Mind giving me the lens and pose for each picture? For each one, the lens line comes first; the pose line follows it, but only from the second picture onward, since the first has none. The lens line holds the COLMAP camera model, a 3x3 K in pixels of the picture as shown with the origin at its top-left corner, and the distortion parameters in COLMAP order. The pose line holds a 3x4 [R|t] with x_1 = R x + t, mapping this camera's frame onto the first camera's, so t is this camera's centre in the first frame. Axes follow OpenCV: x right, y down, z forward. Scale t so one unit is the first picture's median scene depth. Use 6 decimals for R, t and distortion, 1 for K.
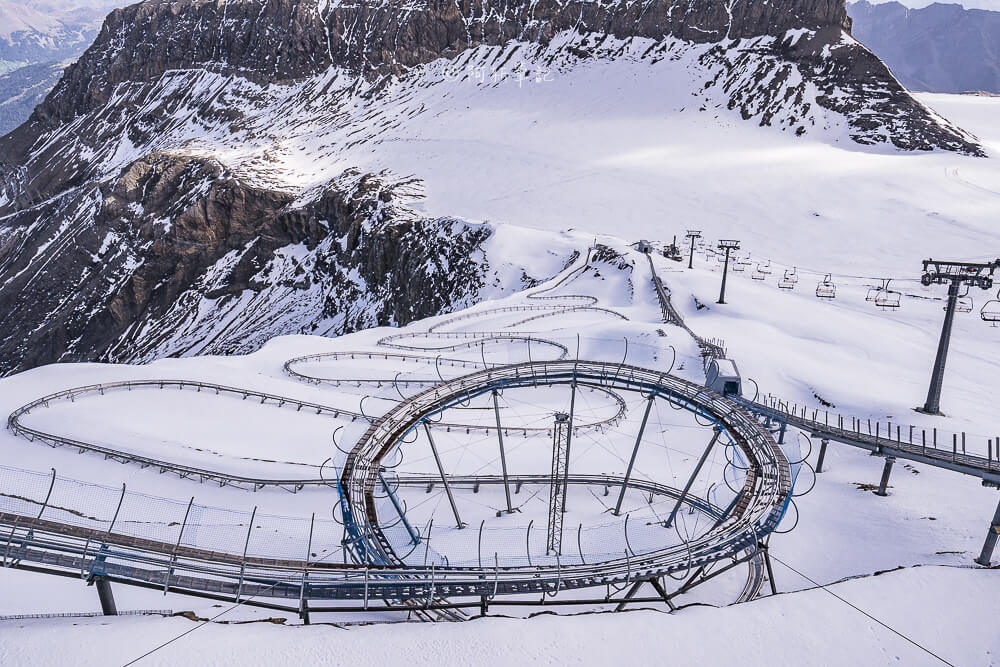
lens RADIAL K [[769.8, 0, 495.4], [0, 769.8, 332.4], [0, 0, 1]] dist [0.005179, 0.002495]
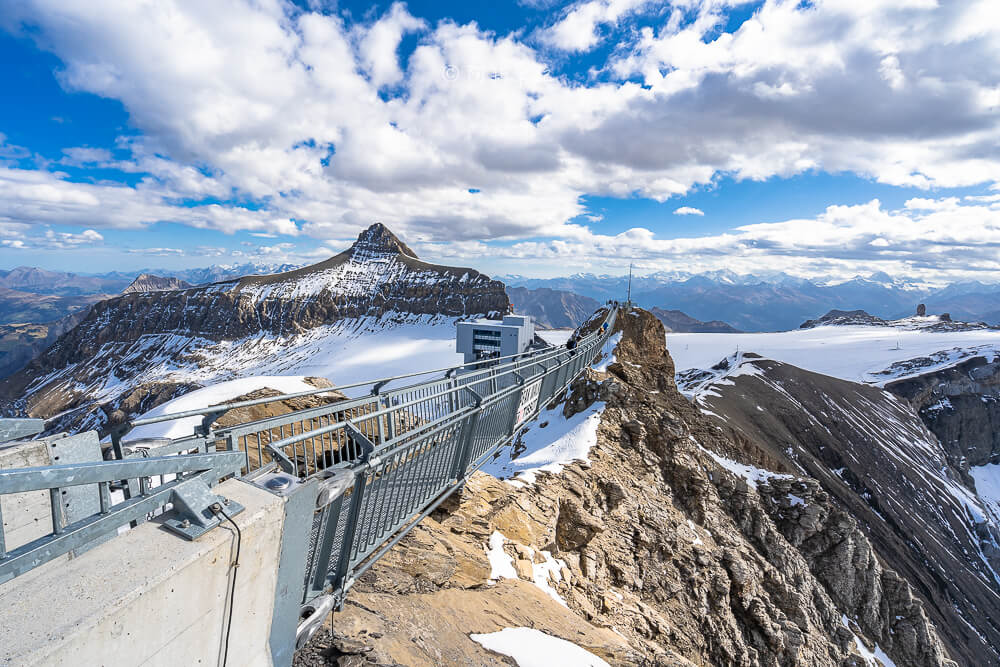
lens RADIAL K [[454.6, 0, 495.2], [0, 454.6, 329.8], [0, 0, 1]] dist [-0.000276, 0.000212]
pose [[0.926321, -0.033223, 0.375267, -0.127362], [0.144191, 0.951523, -0.271684, 0.045727], [-0.348049, 0.305777, 0.886207, -0.227695]]
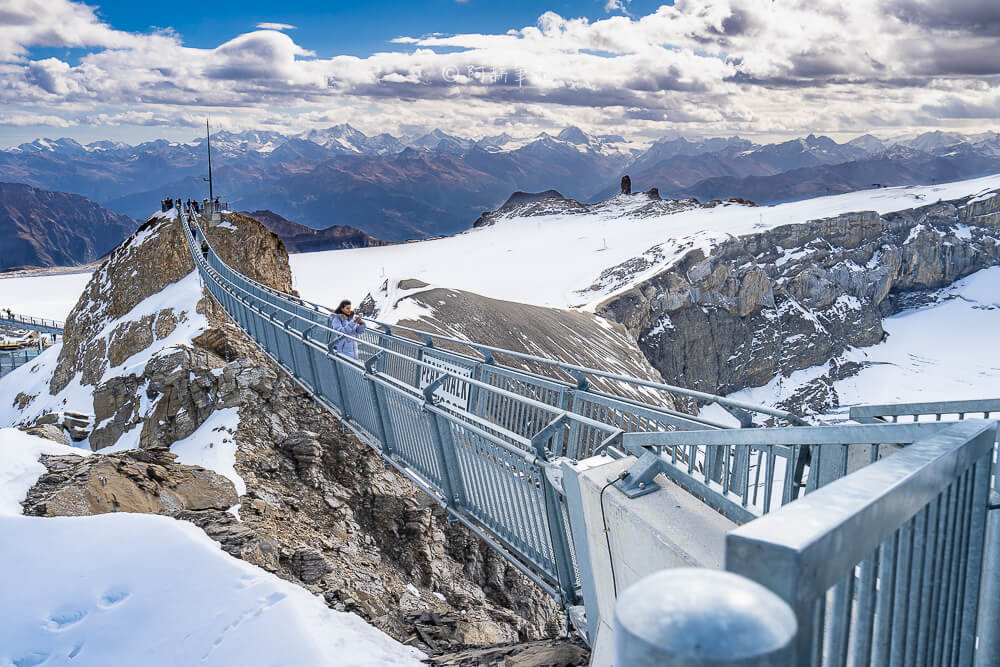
lens RADIAL K [[946.9, 0, 500.1], [0, 946.9, 326.2], [0, 0, 1]] dist [0.012472, -0.002963]
pose [[0.530307, -0.170098, 0.830566, -0.134394], [0.363017, 0.930874, -0.041142, 0.044325], [-0.766154, 0.323328, 0.555398, -0.226402]]
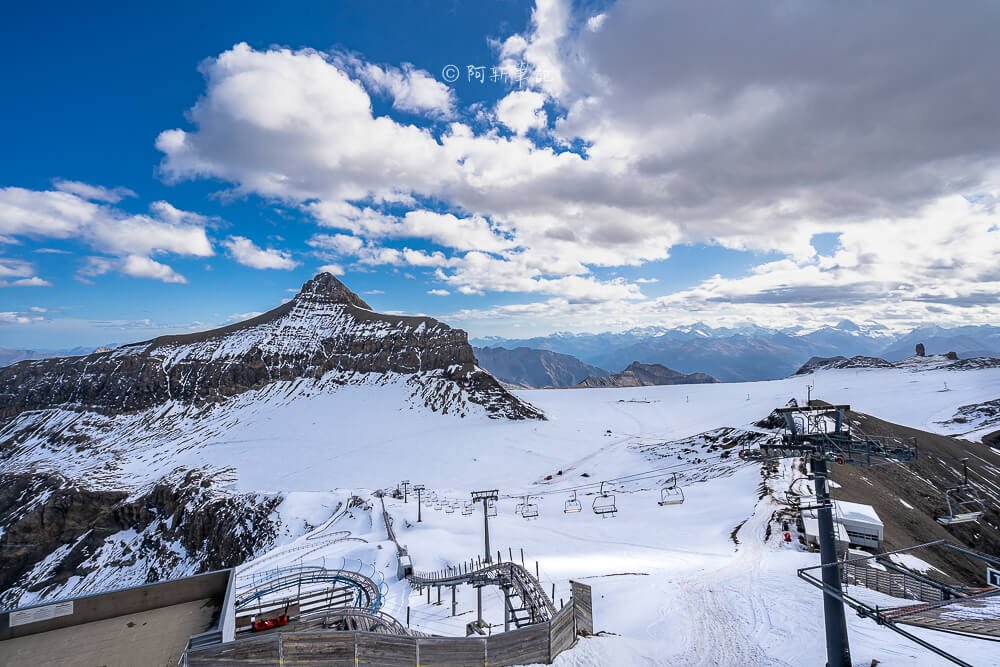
lens RADIAL K [[450.8, 0, 494.0], [0, 450.8, 332.8], [0, 0, 1]] dist [-0.003381, 0.000737]
pose [[0.909808, -0.015650, 0.414735, 0.004884], [0.191714, 0.902134, -0.386523, 0.001065], [-0.368097, 0.431172, 0.823769, -0.031362]]
